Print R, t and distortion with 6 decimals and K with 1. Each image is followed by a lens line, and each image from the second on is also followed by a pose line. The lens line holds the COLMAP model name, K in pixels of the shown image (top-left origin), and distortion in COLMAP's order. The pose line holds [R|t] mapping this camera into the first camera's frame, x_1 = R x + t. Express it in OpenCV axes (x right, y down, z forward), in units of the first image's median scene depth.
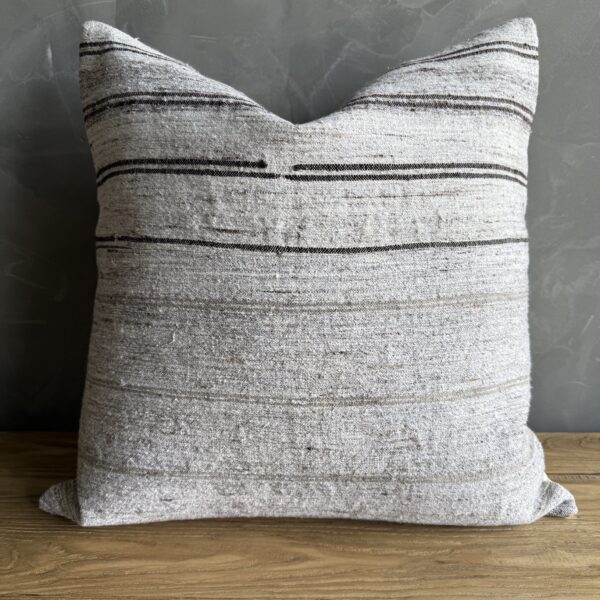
lens RADIAL K [[563.1, 0, 300.0], [0, 563.1, 300.0], [0, 0, 1]] dist [0.027365, -0.011507]
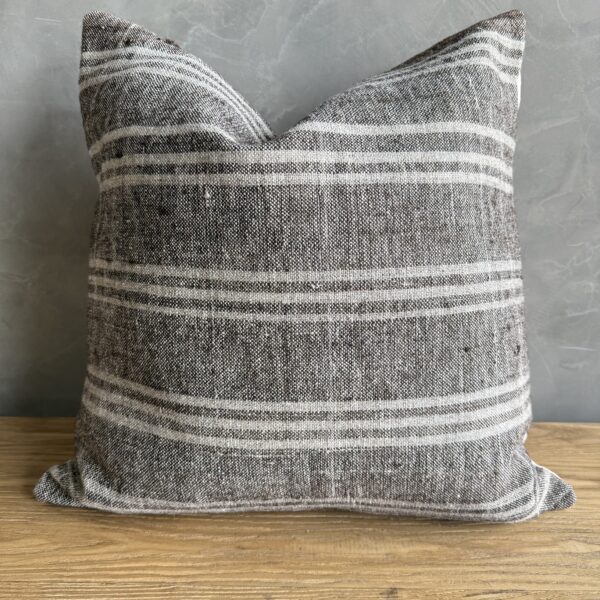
lens RADIAL K [[563.1, 0, 300.0], [0, 563.1, 300.0], [0, 0, 1]] dist [0.027365, -0.011507]
pose [[0.999868, 0.011239, -0.011755, 0.352703], [-0.011003, 0.999740, 0.019954, 0.000518], [0.011976, -0.019822, 0.999732, 0.004338]]
